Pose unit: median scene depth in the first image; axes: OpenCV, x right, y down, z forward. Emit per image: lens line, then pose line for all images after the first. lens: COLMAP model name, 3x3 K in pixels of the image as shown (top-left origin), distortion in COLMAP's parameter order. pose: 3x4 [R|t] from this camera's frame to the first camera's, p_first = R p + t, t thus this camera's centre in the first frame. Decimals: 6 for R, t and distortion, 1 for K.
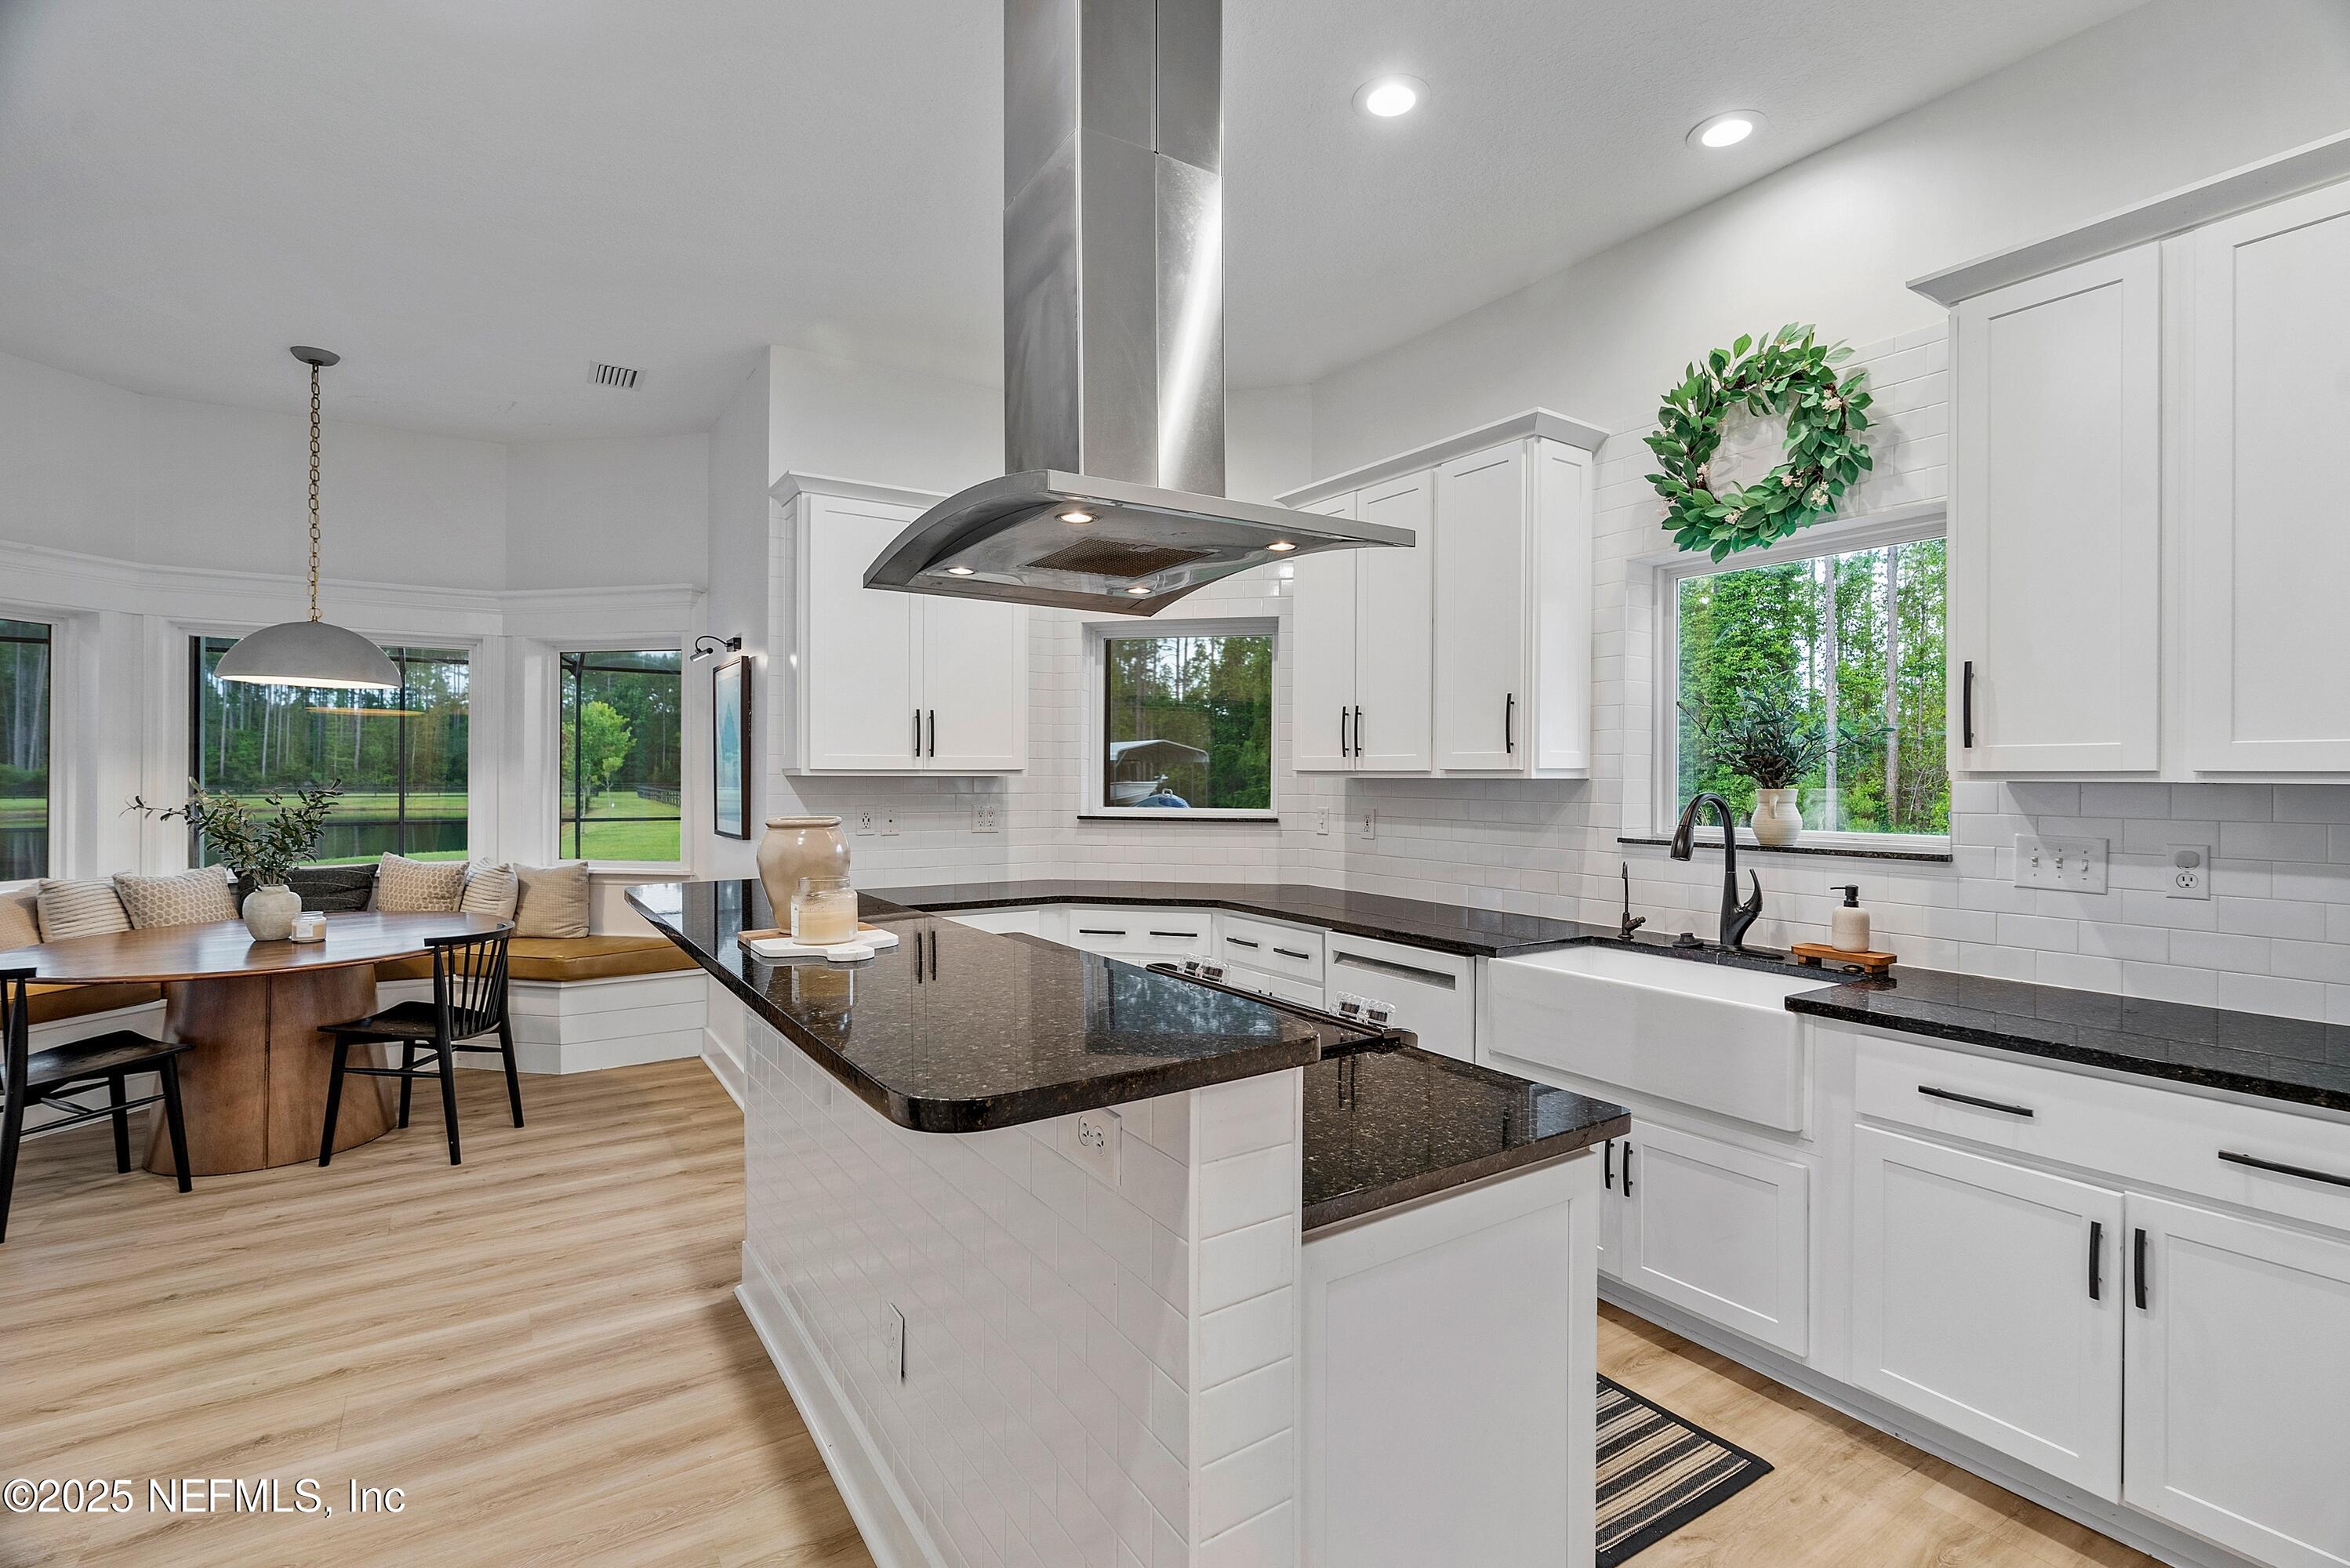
lens RADIAL K [[1084.5, 0, 1183.1], [0, 1084.5, 756.8], [0, 0, 1]] dist [0.000779, 0.000920]
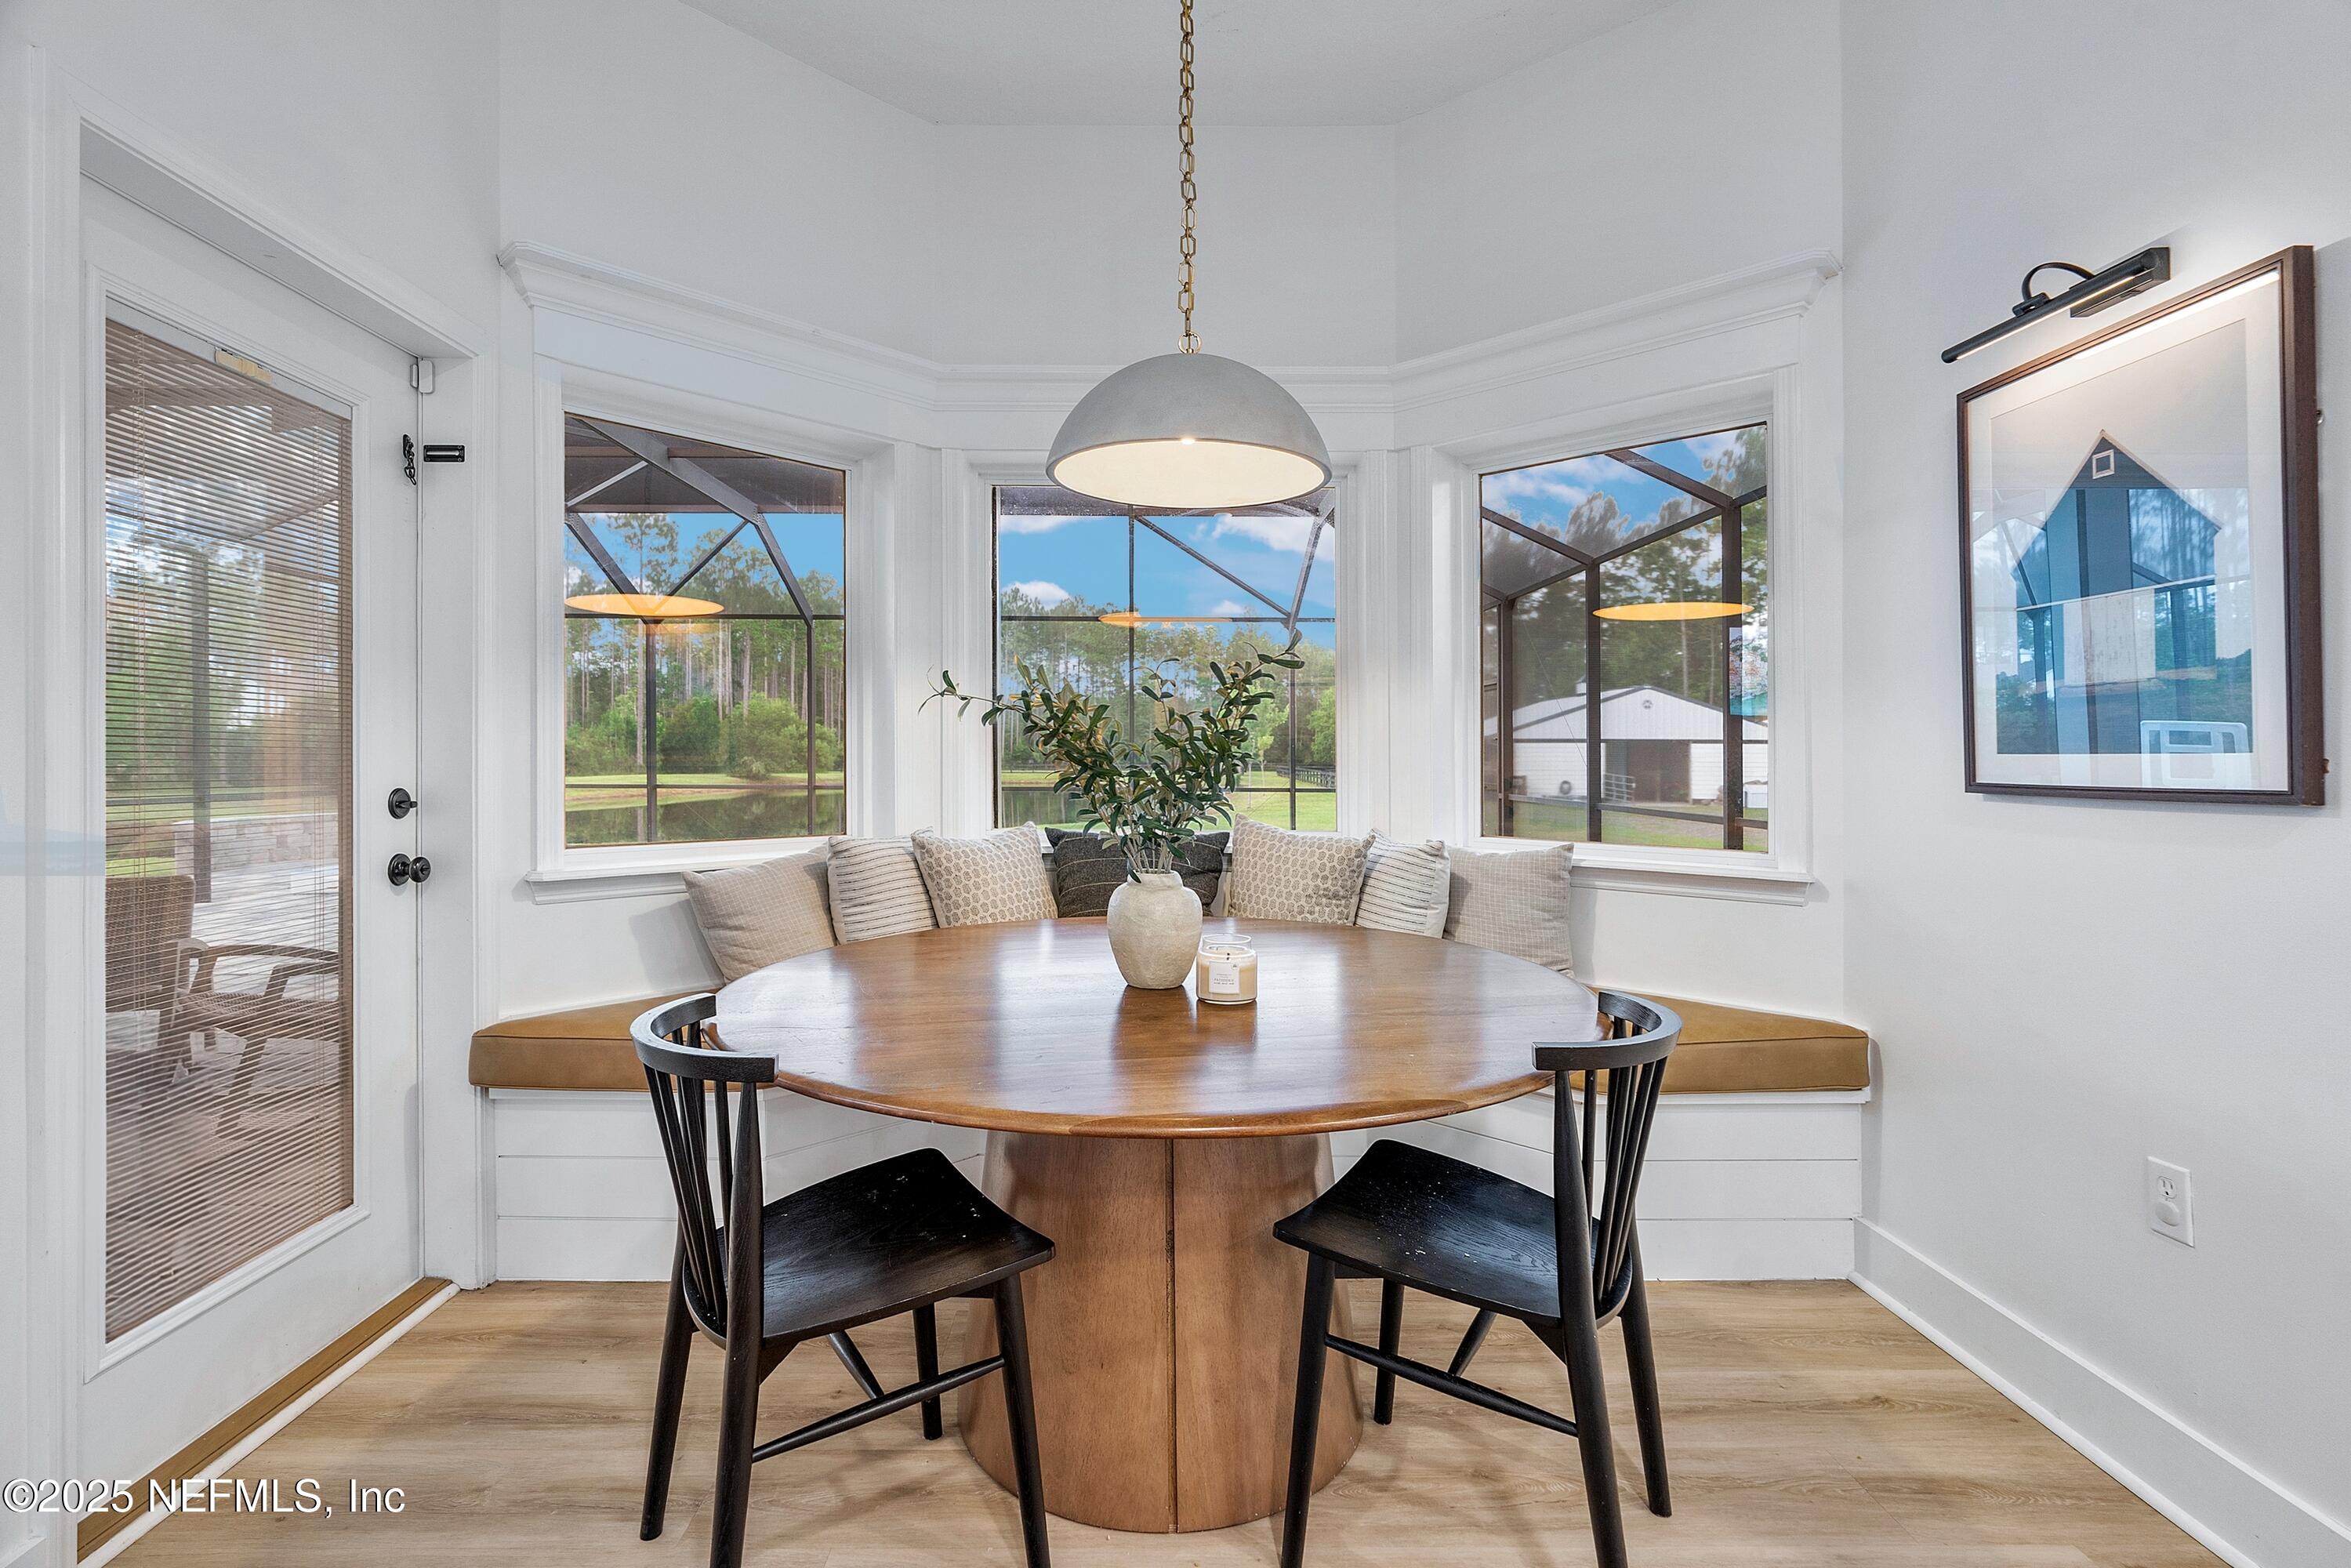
lens RADIAL K [[1115.5, 0, 1135.9], [0, 1115.5, 758.8], [0, 0, 1]] dist [-0.002597, 0.000217]
pose [[0.835359, 0.003071, -0.549696, -0.526896], [0.006783, 0.999851, 0.015894, 0.056561], [0.549663, -0.017006, 0.835213, 0.537853]]
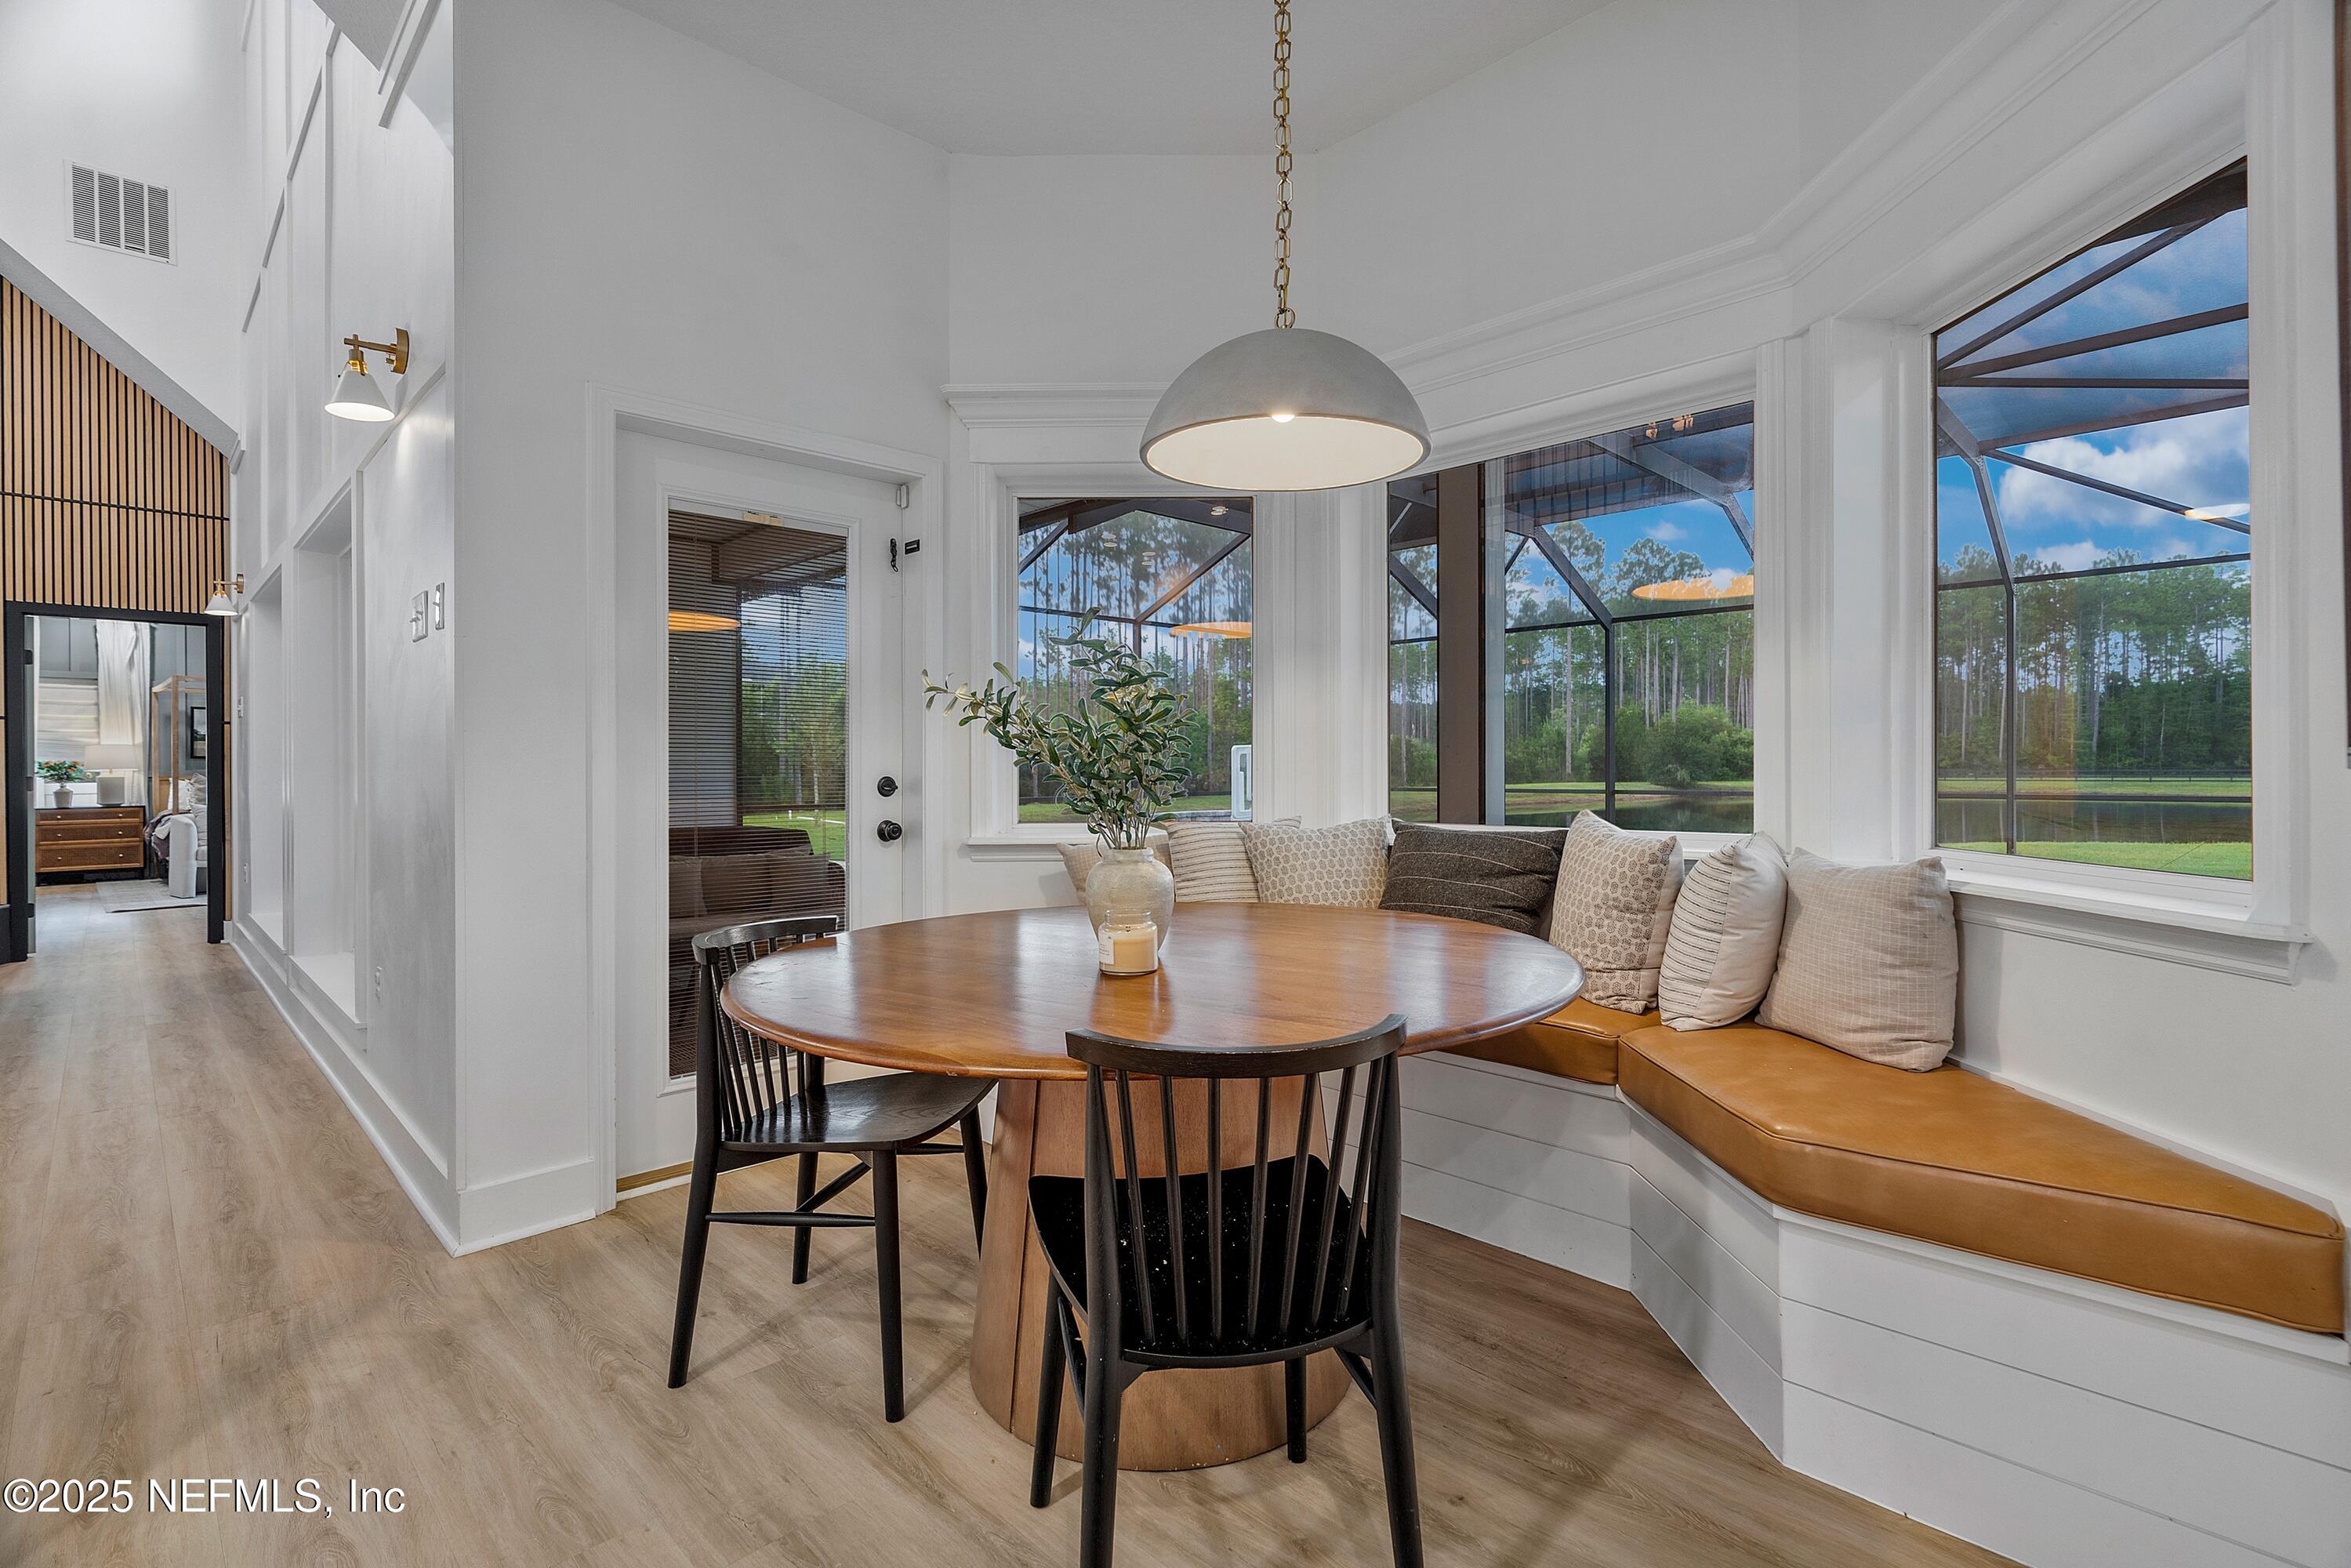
lens RADIAL K [[1076.3, 0, 1172.9], [0, 1076.3, 777.8], [0, 0, 1]] dist [-0.003324, 0.000177]
pose [[0.201978, 0.006808, -0.979366, -0.315273], [0.025108, 0.999611, 0.012127, 0.073741], [0.979068, -0.027039, 0.201728, 0.840408]]
